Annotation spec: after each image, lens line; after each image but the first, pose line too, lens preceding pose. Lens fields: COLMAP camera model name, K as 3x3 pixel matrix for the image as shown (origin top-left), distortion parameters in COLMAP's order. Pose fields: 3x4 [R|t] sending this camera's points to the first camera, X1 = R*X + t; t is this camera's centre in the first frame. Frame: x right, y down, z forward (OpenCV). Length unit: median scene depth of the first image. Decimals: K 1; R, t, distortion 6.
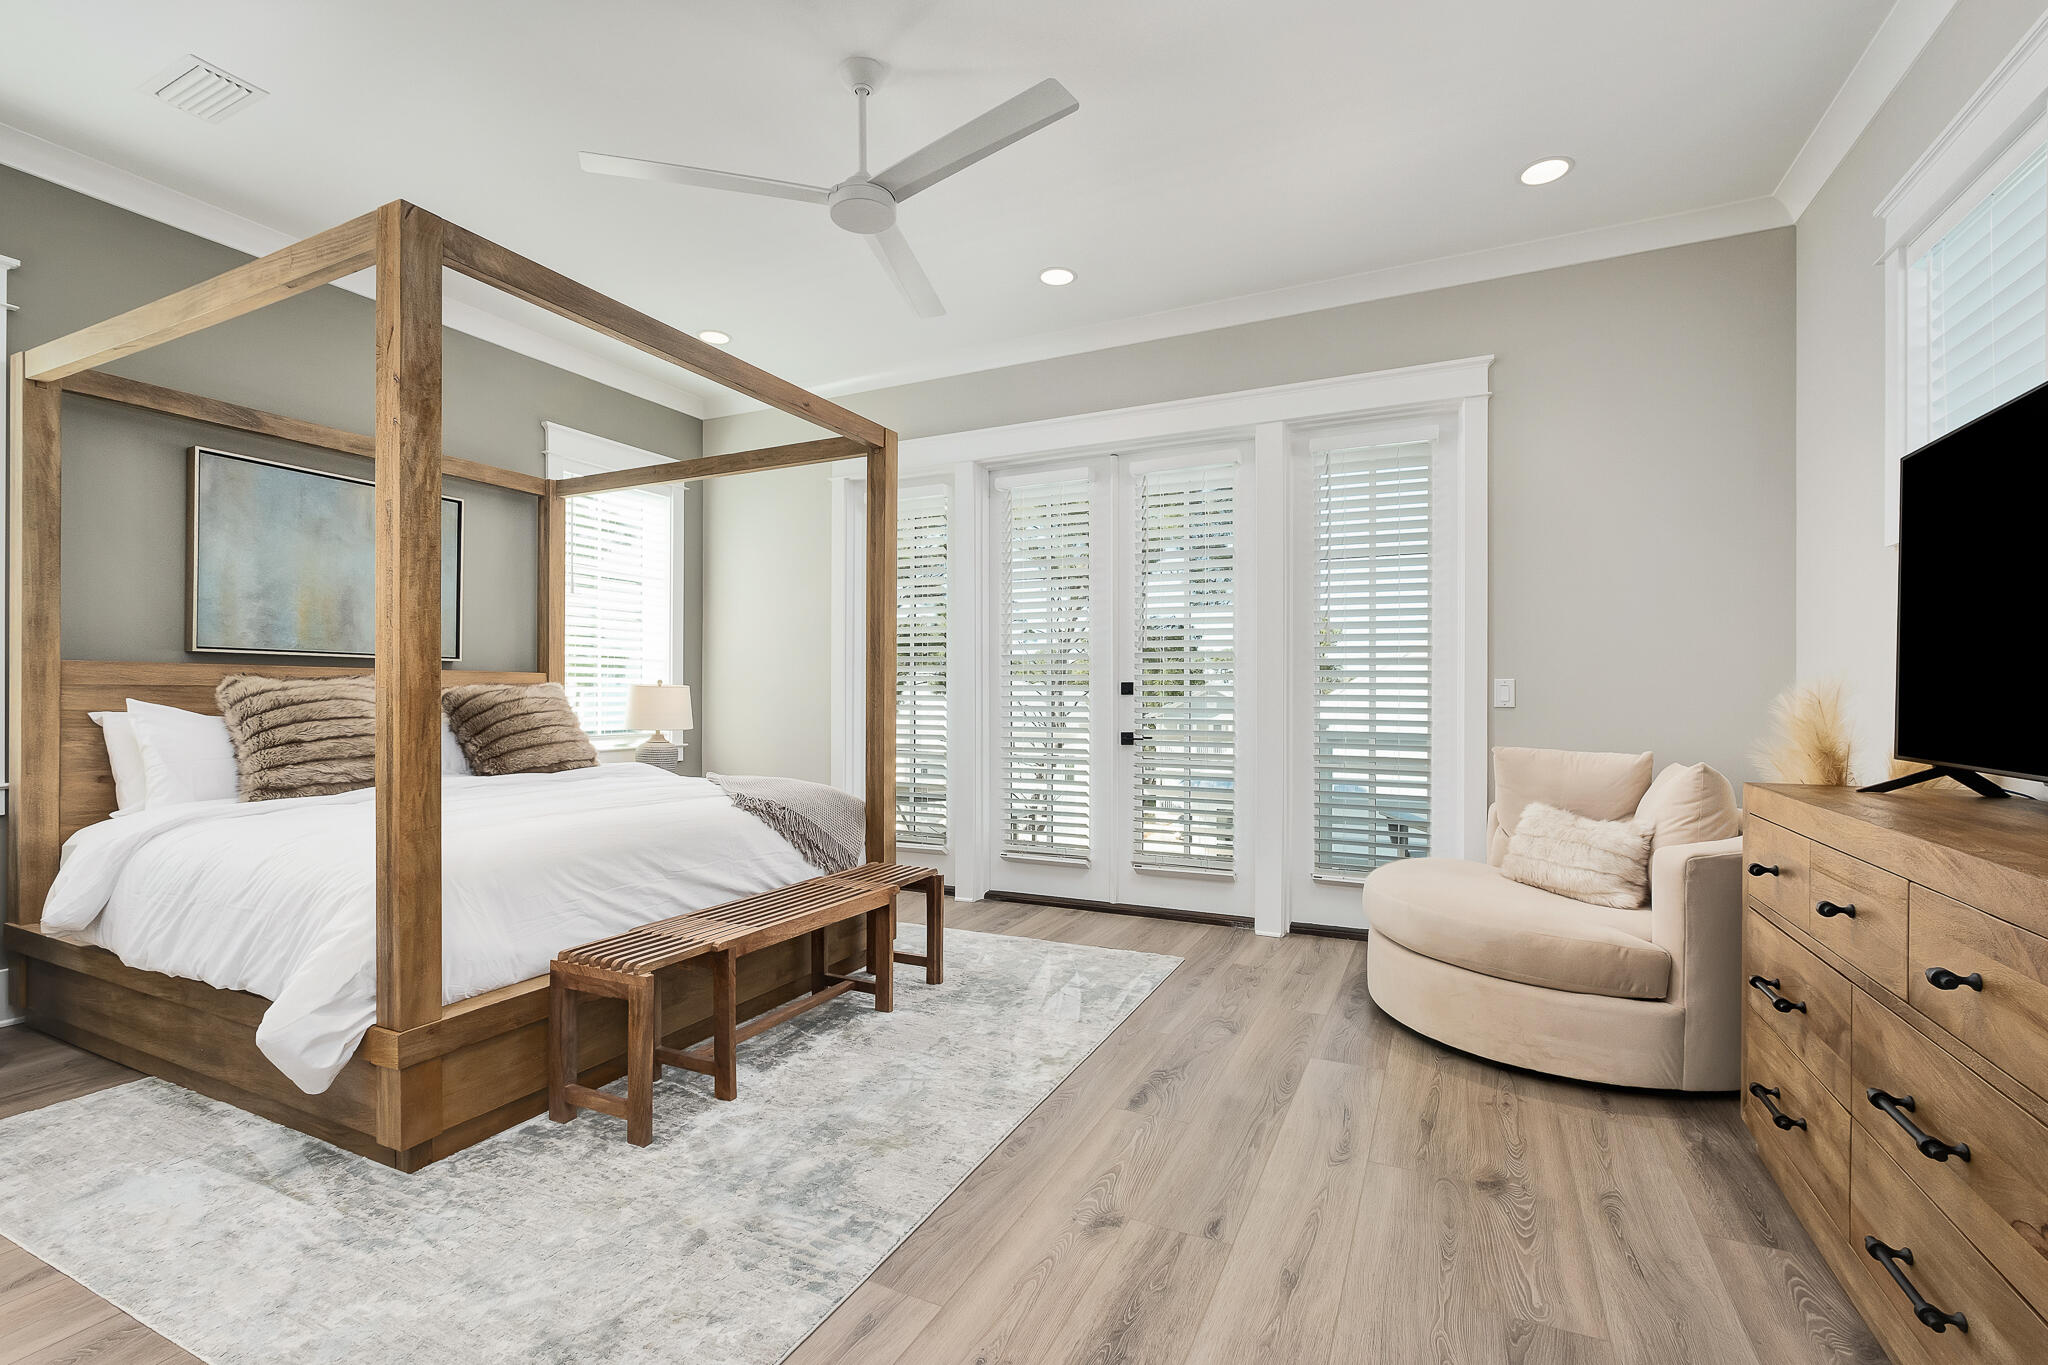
lens RADIAL K [[896.3, 0, 1032.7], [0, 896.3, 688.6], [0, 0, 1]] dist [-0.005998, 0.000325]
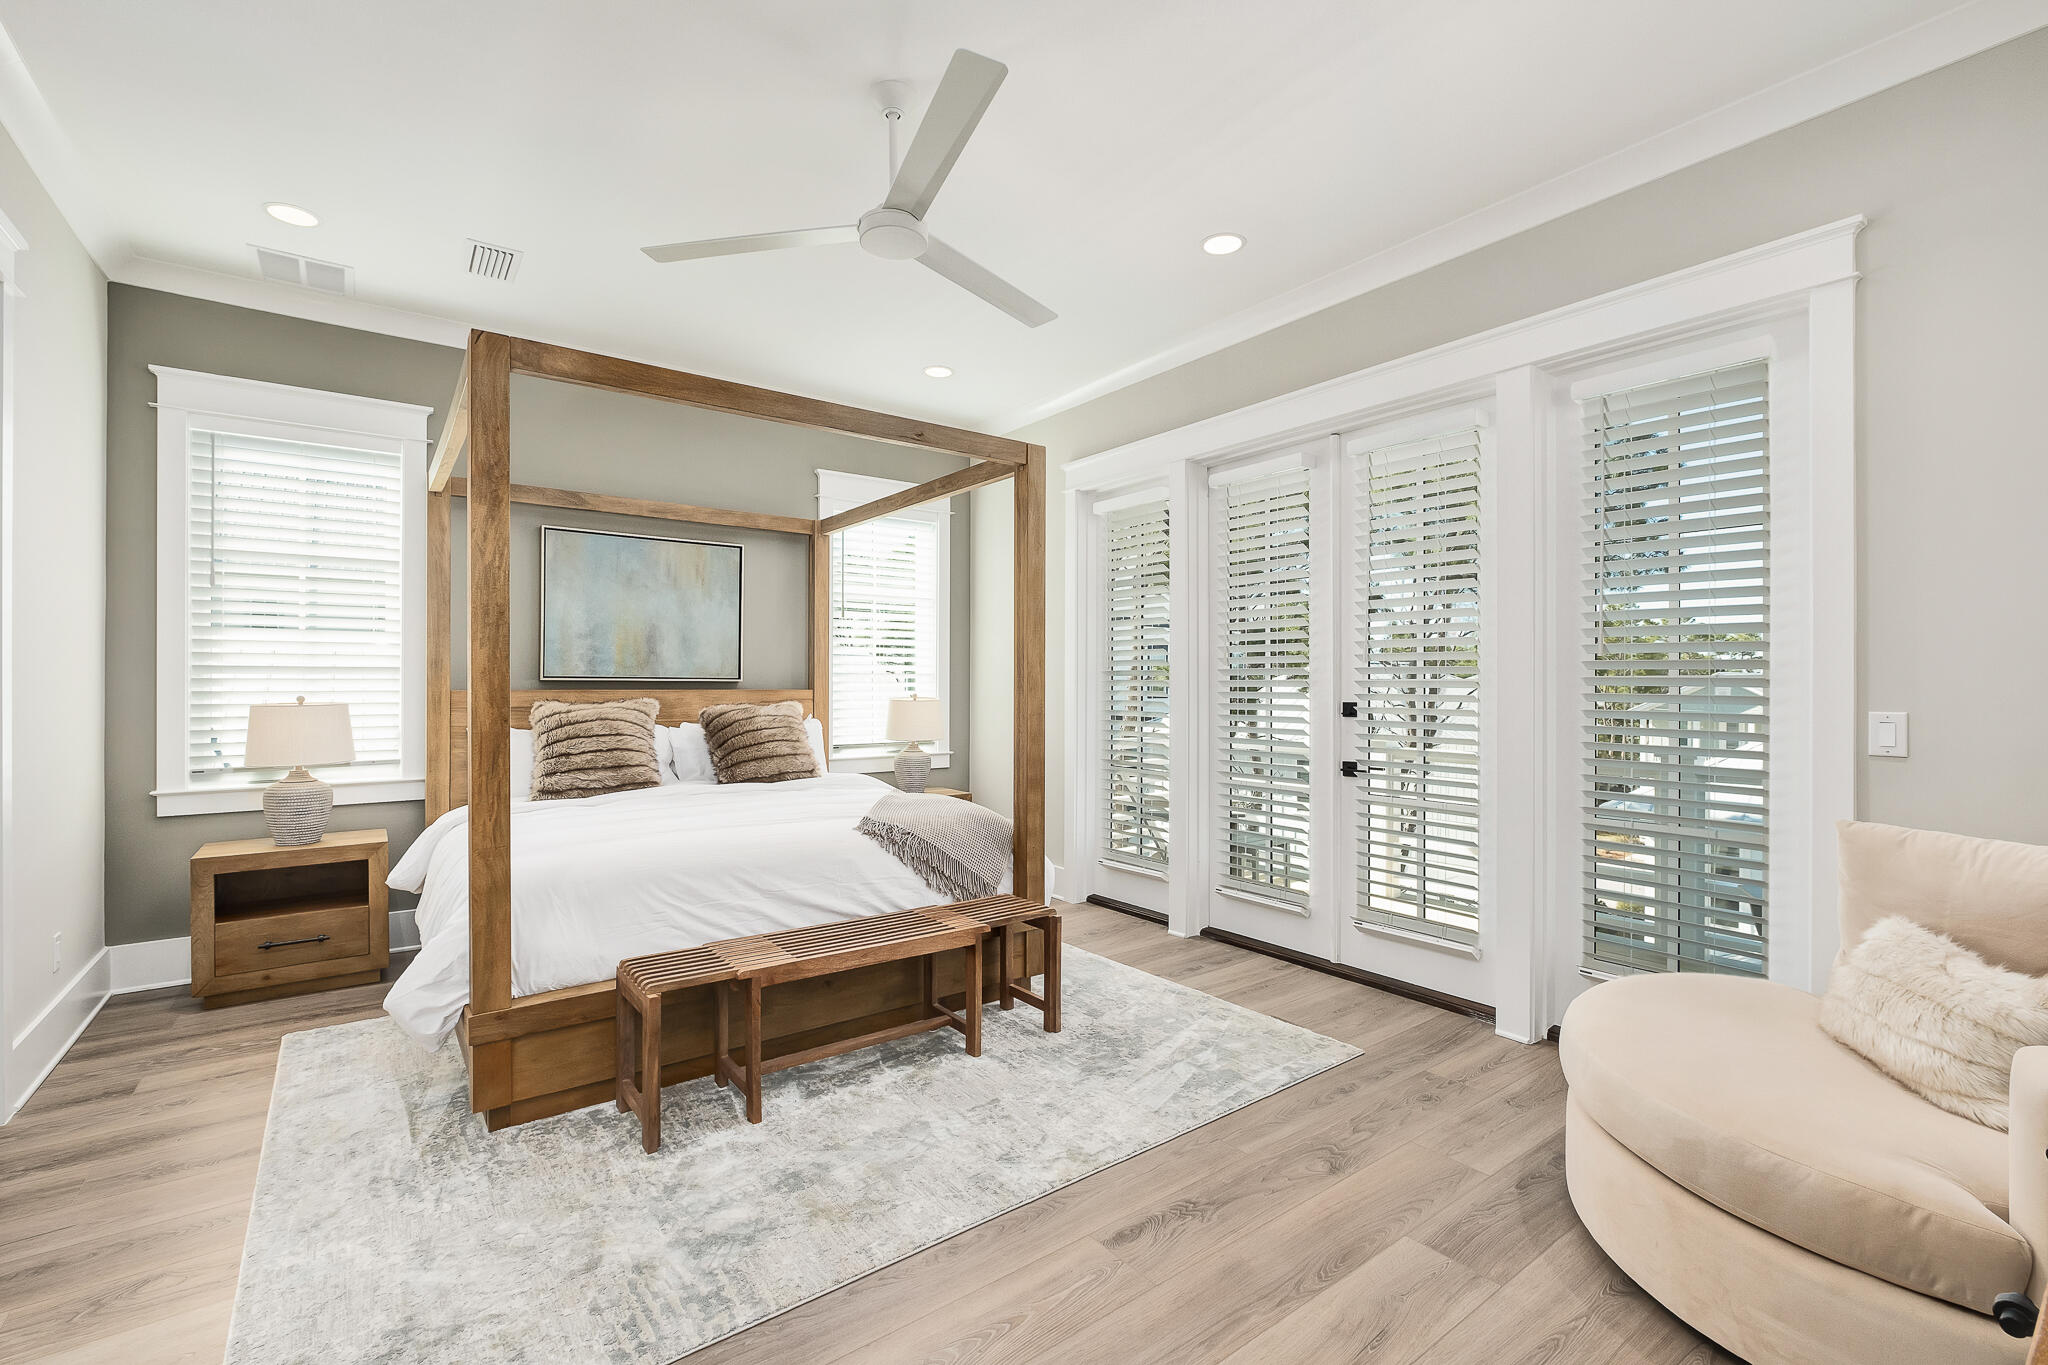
lens RADIAL K [[887.2, 0, 1027.5], [0, 887.2, 676.7], [0, 0, 1]] dist [-0.007770, 0.000681]
pose [[0.885861, -0.004023, -0.463933, 0.339635], [0.003427, 0.999992, -0.002129, -0.045840], [0.463938, 0.000296, 0.885868, 0.186615]]
